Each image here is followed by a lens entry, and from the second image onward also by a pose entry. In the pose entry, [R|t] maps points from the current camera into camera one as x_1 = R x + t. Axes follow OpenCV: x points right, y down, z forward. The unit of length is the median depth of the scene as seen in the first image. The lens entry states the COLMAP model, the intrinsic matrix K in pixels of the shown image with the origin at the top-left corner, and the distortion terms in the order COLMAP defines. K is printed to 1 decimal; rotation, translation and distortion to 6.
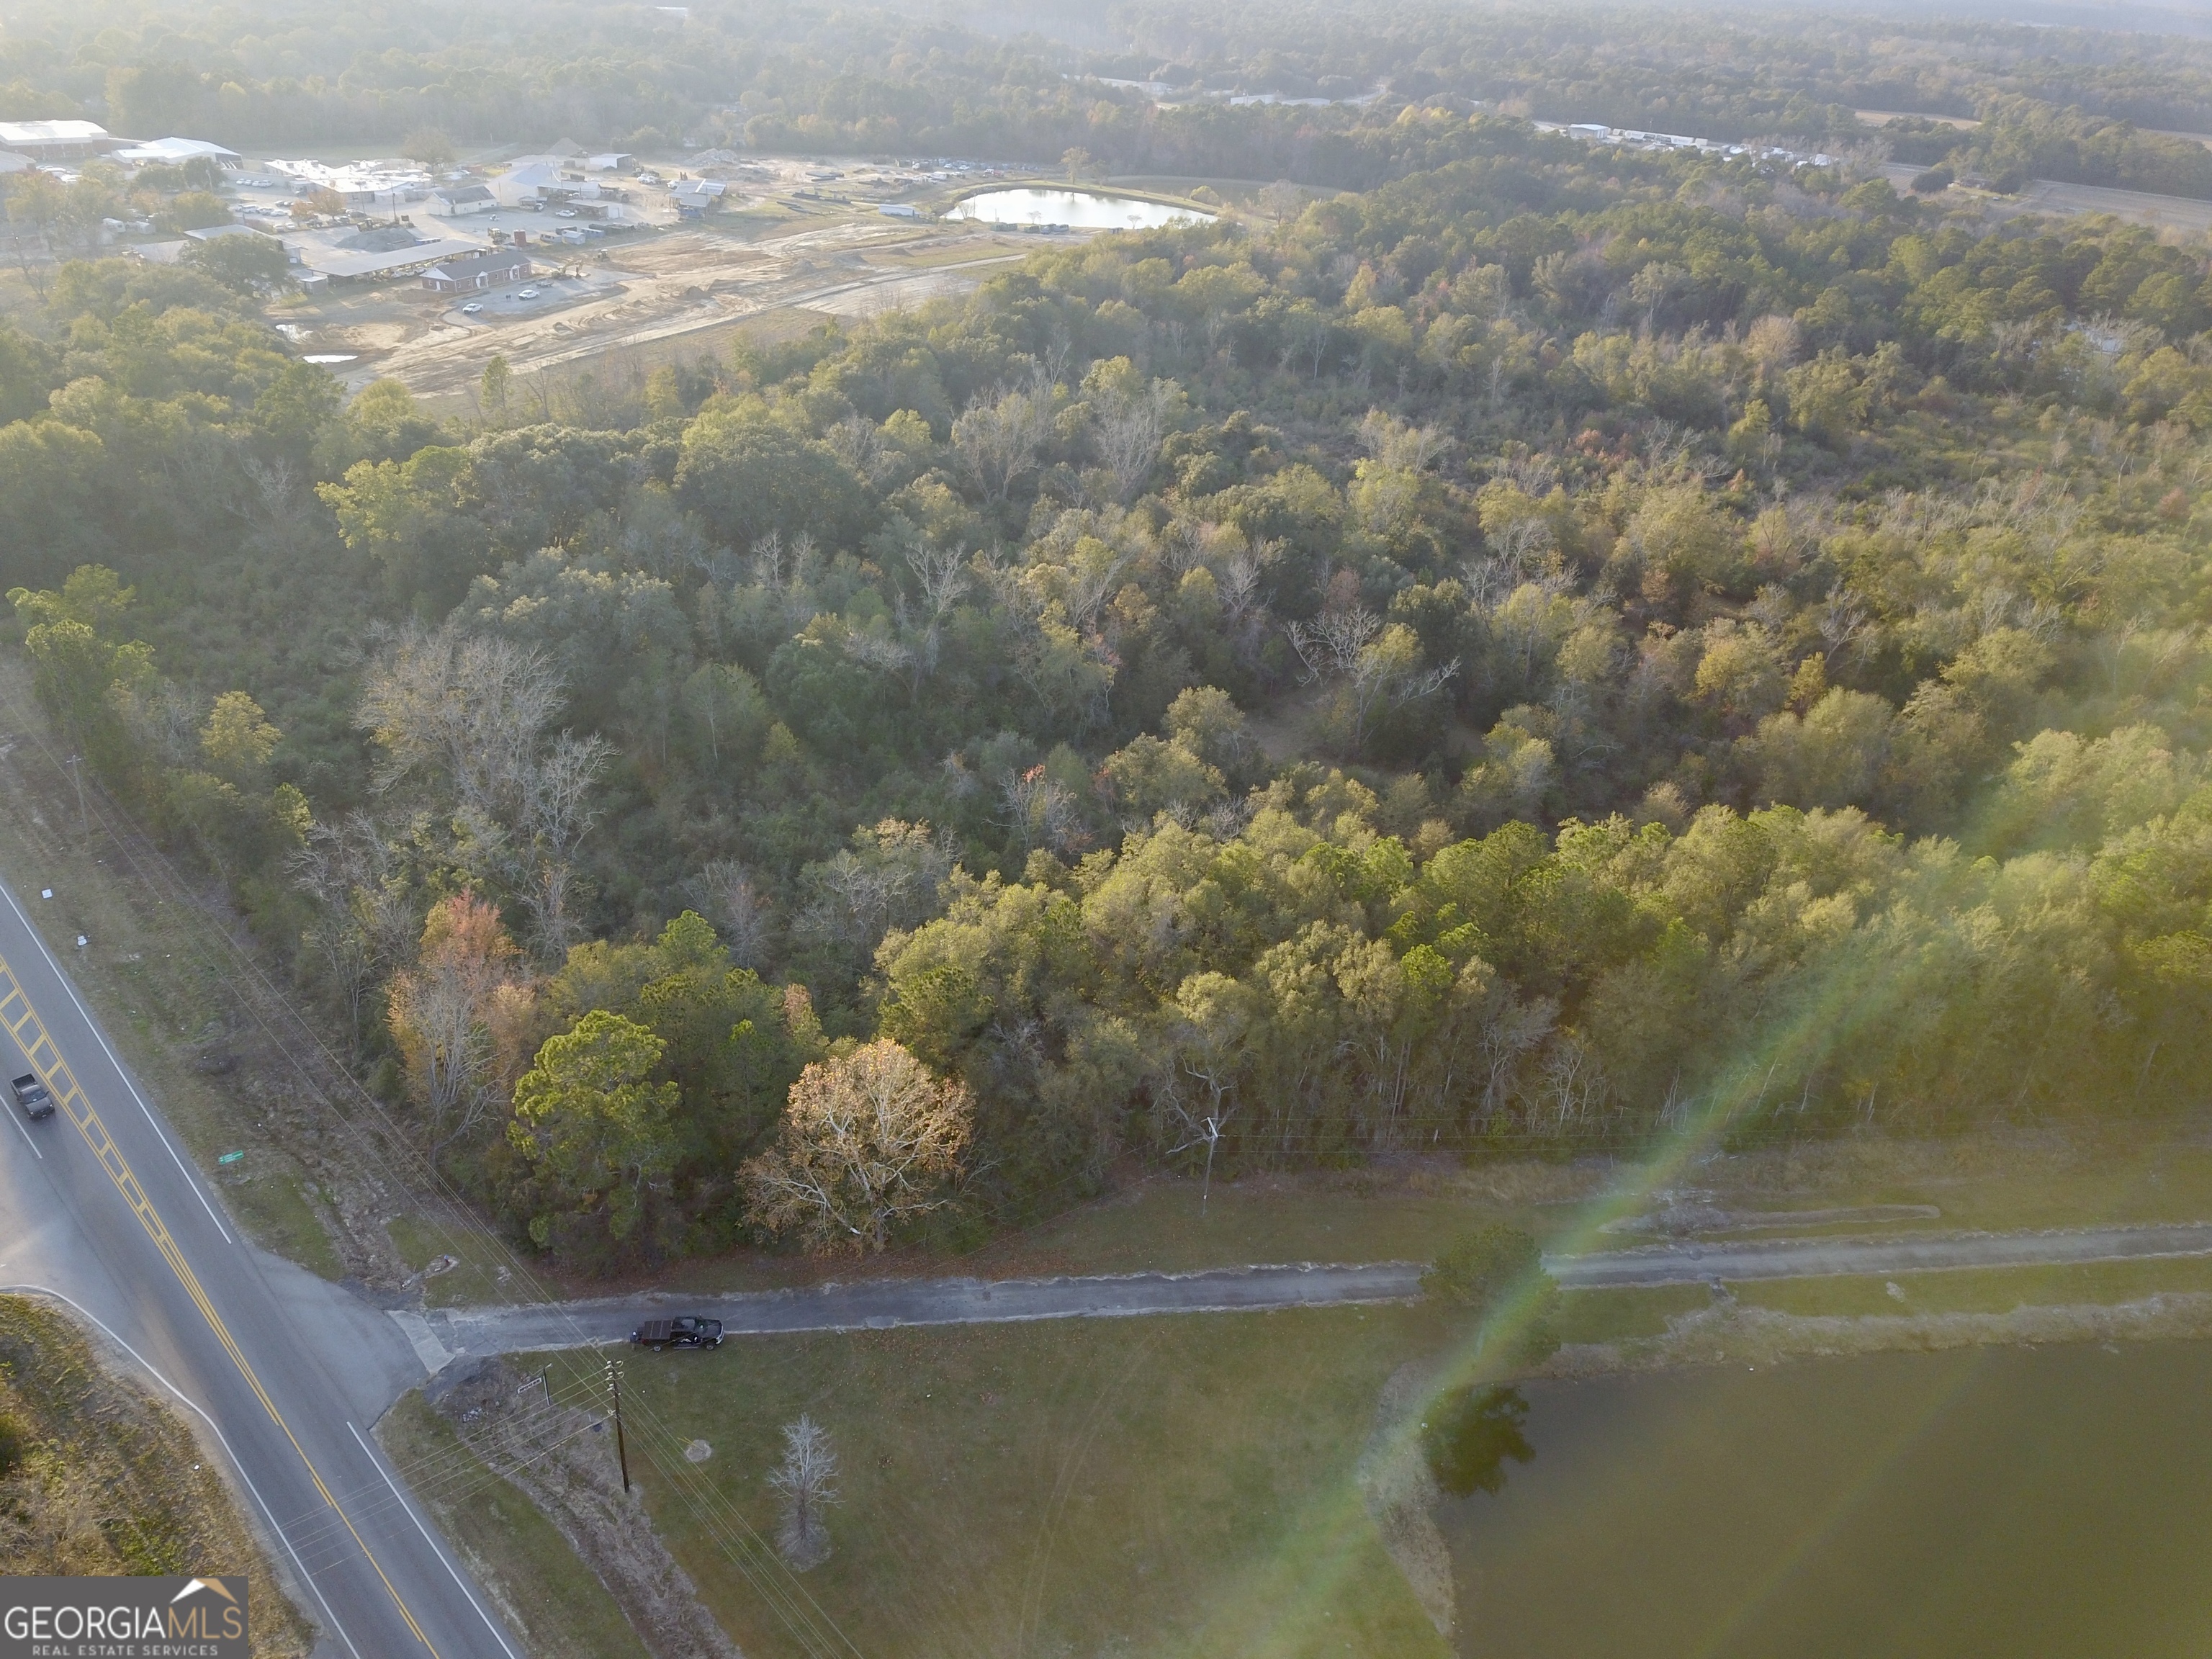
lens RADIAL K [[1680.1, 0, 1089.3], [0, 1680.1, 828.4], [0, 0, 1]] dist [0.015542, -0.007521]
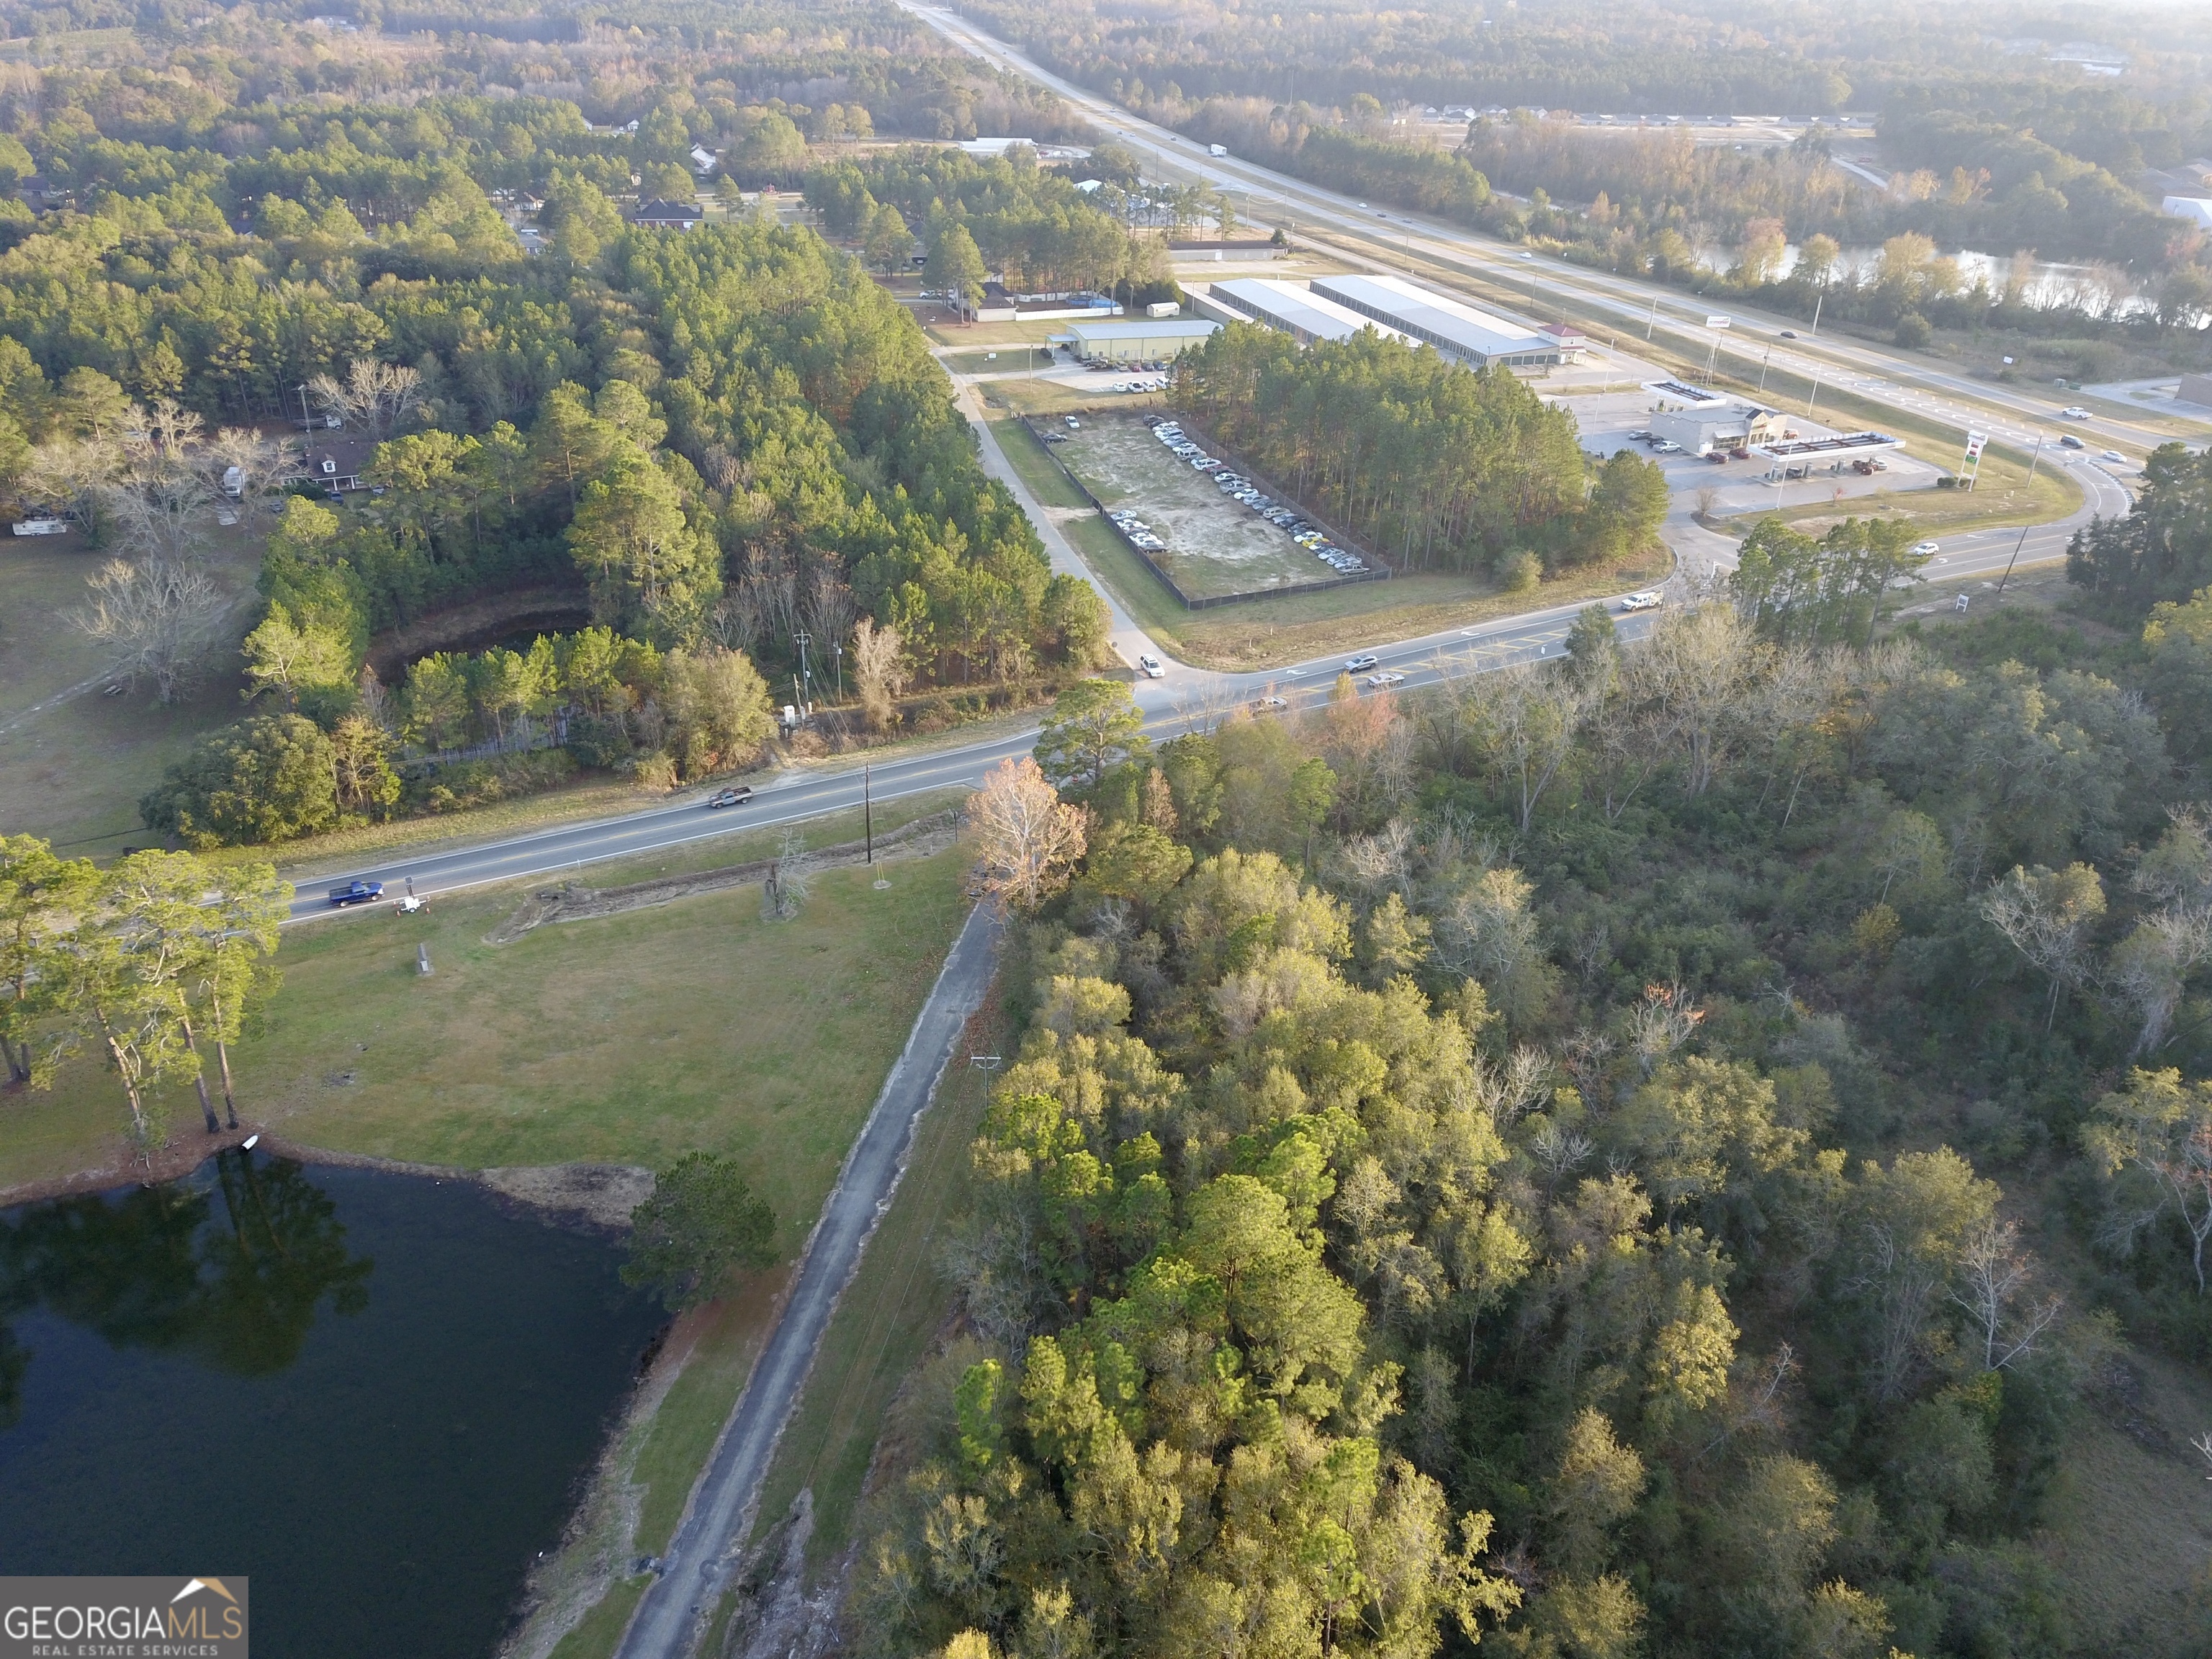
lens RADIAL K [[1680.1, 0, 1094.5], [0, 1680.1, 832.5], [0, 0, 1]] dist [0.015542, -0.007521]
pose [[-0.297735, 0.404240, -0.864838, 0.575768], [-0.495981, 0.708559, 0.501942, -0.292650], [0.815694, 0.578389, -0.010468, 0.688758]]
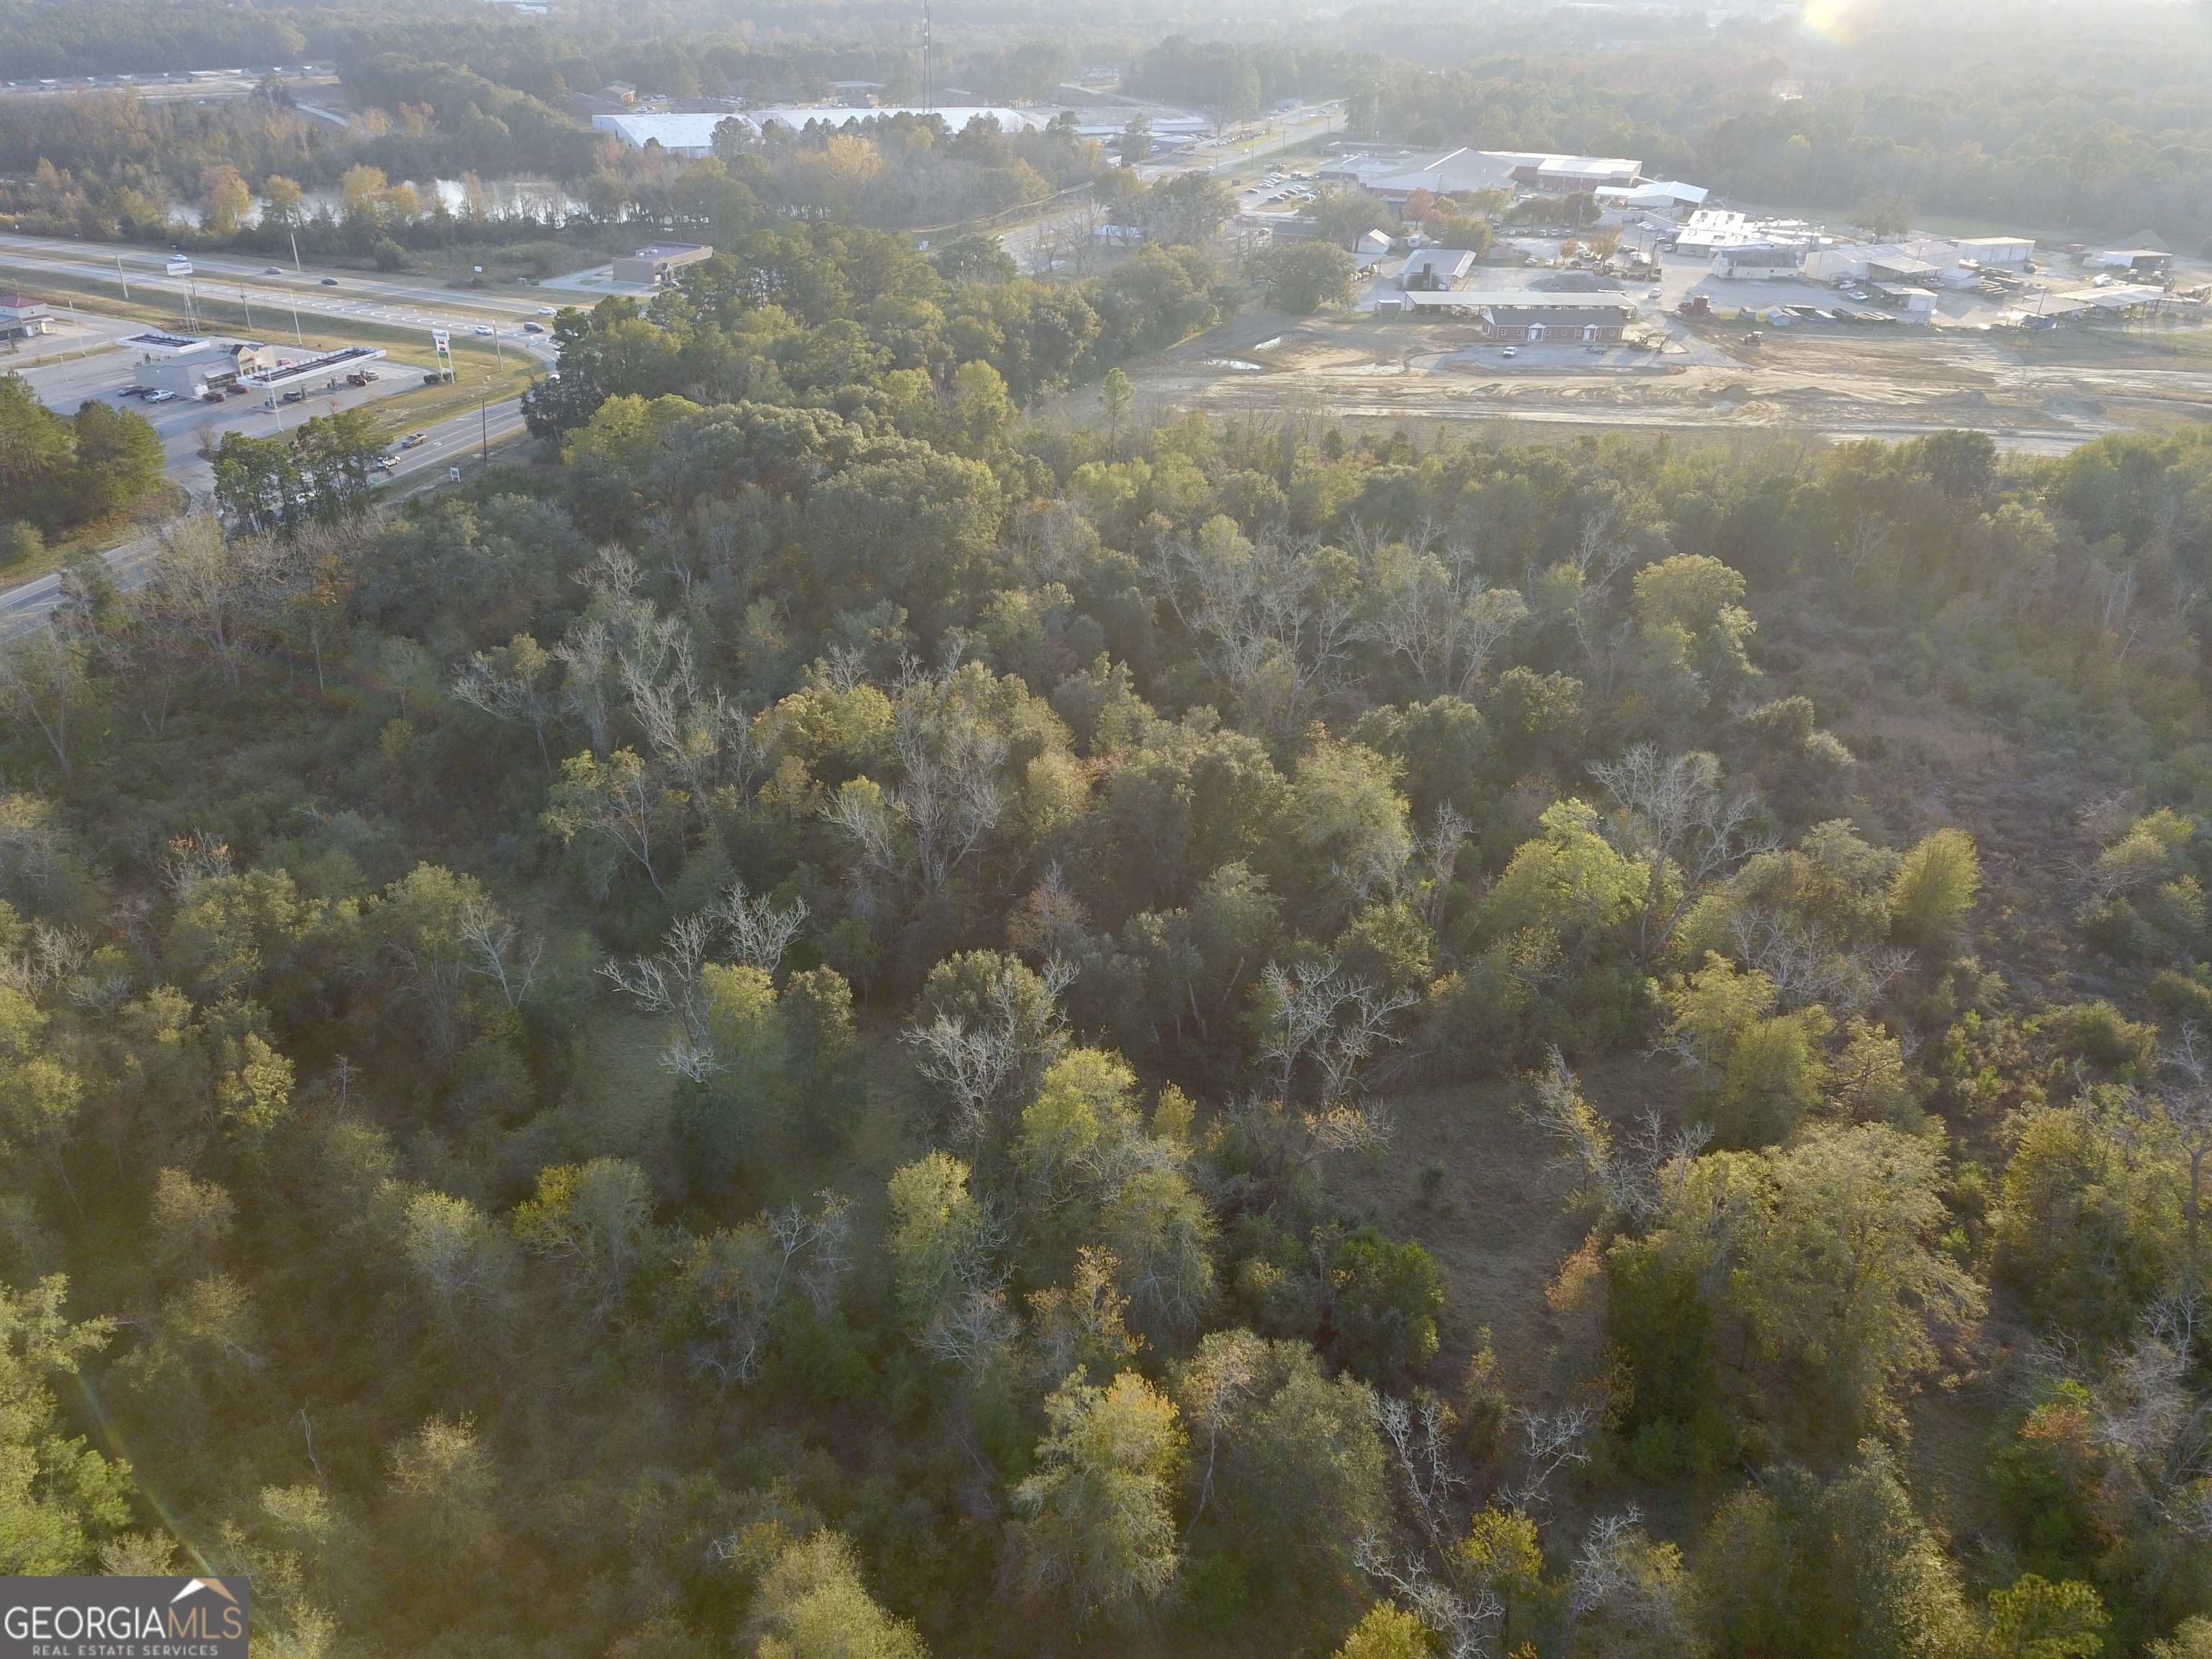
lens RADIAL K [[1680.1, 0, 1091.7], [0, 1680.1, 808.9], [0, 0, 1]] dist [0.015542, -0.007521]
pose [[0.452719, 0.383926, -0.804764, 0.724272], [-0.427970, 0.885356, 0.181620, -0.341004], [0.782232, 0.262192, 0.565127, 0.789457]]
